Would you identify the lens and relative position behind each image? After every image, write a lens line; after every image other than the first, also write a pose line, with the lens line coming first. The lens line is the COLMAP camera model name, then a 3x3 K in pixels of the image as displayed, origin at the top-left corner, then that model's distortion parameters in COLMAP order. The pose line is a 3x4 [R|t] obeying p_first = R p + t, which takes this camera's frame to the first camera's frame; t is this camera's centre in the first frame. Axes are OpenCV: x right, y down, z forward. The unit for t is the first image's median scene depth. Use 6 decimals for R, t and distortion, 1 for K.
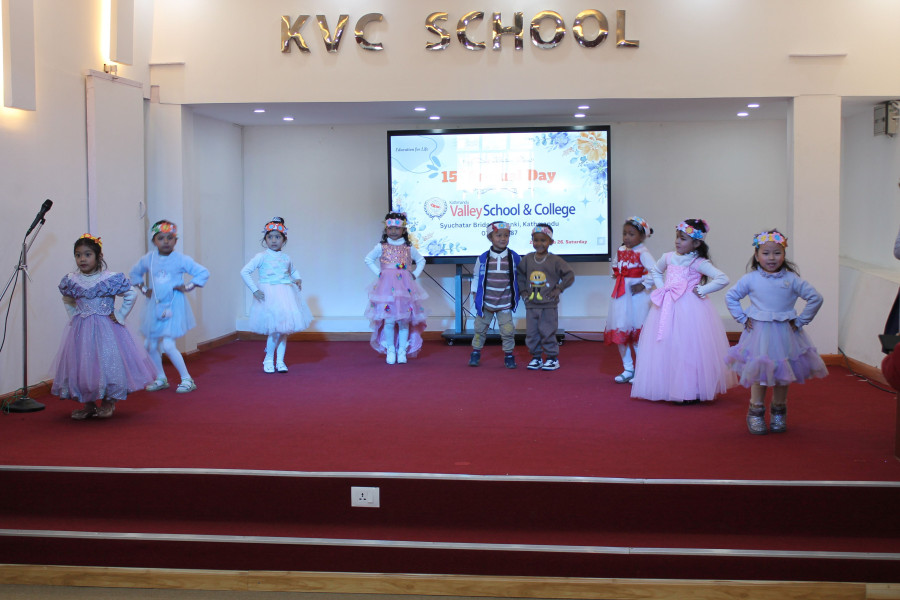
lens RADIAL K [[1177.9, 0, 450.2], [0, 1177.9, 307.7], [0, 0, 1]] dist [-0.041559, 0.010791]
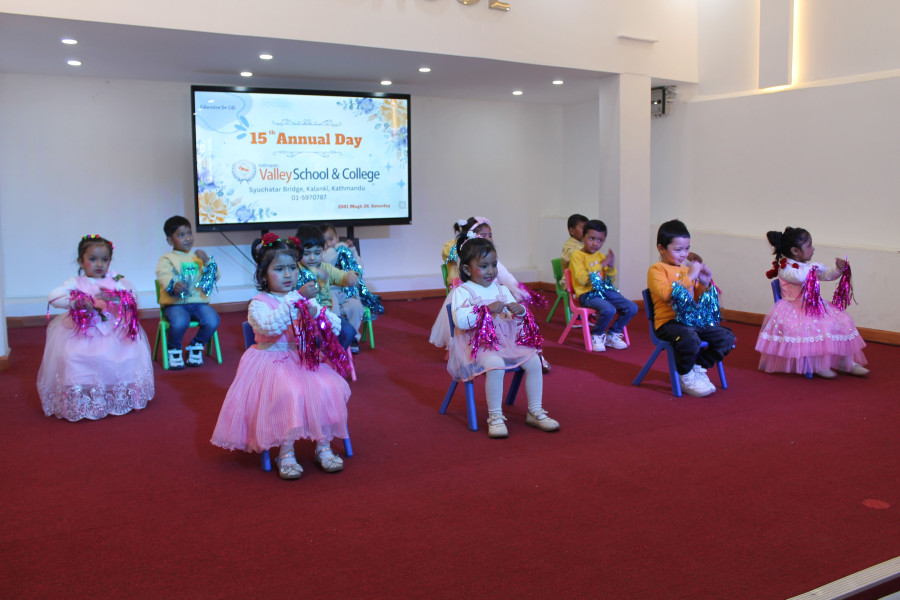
lens RADIAL K [[769.3, 0, 448.6], [0, 769.3, 286.4], [0, 0, 1]] dist [-0.158692, 0.145997]
pose [[0.831110, -0.059919, 0.552870, -0.219778], [0.044044, 0.998148, 0.041968, -0.011342], [-0.554361, -0.010529, 0.832210, 0.412040]]
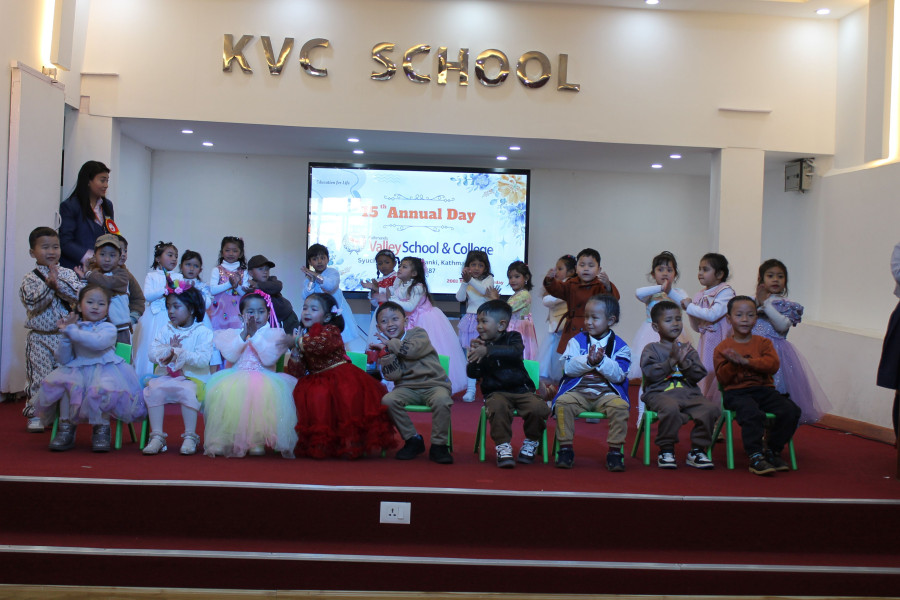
lens RADIAL K [[1148.2, 0, 451.5], [0, 1148.2, 297.3], [0, 0, 1]] dist [-0.046333, 0.017157]
pose [[0.984547, 0.041604, 0.170106, -0.095721], [-0.030527, 0.997271, -0.067223, 0.024446], [-0.172439, 0.060991, 0.983130, 0.038143]]
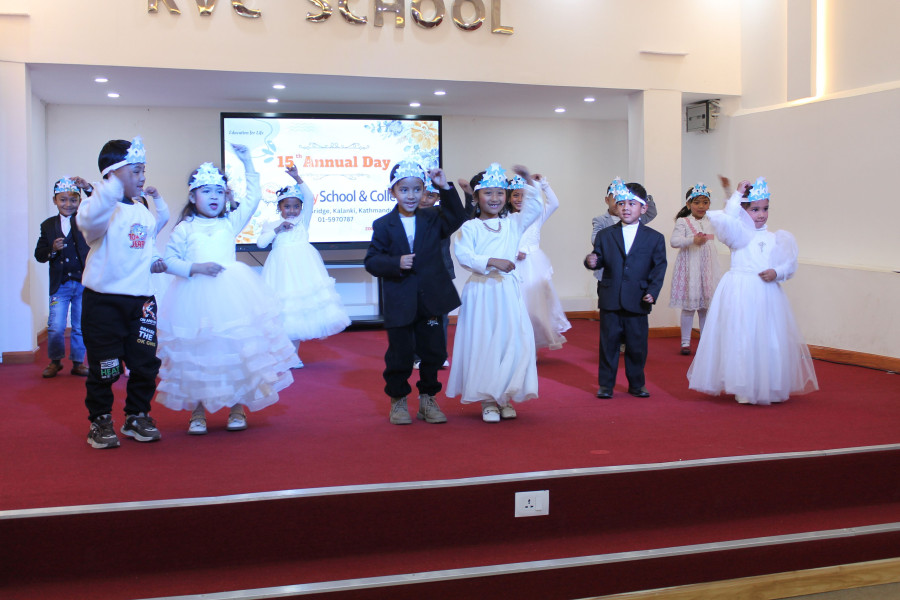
lens RADIAL K [[984.6, 0, 448.7], [0, 984.6, 287.4], [0, 0, 1]] dist [-0.124311, 0.177728]
pose [[0.925763, -0.018986, 0.377626, -0.186024], [0.028429, 0.999407, -0.019448, 0.012857], [-0.377033, 0.028739, 0.925754, 0.201464]]
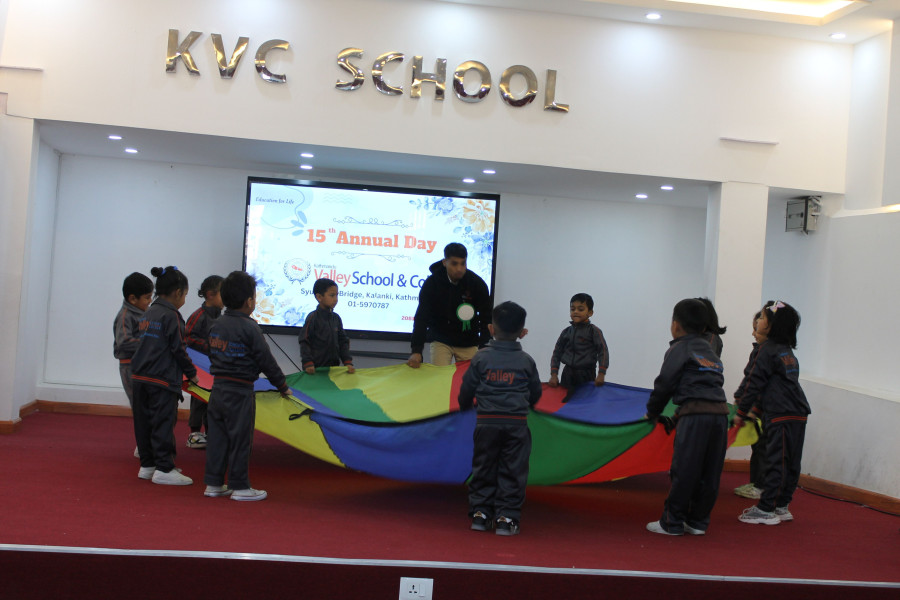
lens RADIAL K [[1365.5, 0, 452.0], [0, 1365.5, 302.3], [0, 0, 1]] dist [-0.013755, 0.022898]
pose [[0.963951, 0.076049, 0.254979, -0.158653], [-0.055968, 0.994798, -0.085116, 0.017645], [-0.260125, 0.067777, 0.963193, 0.008737]]
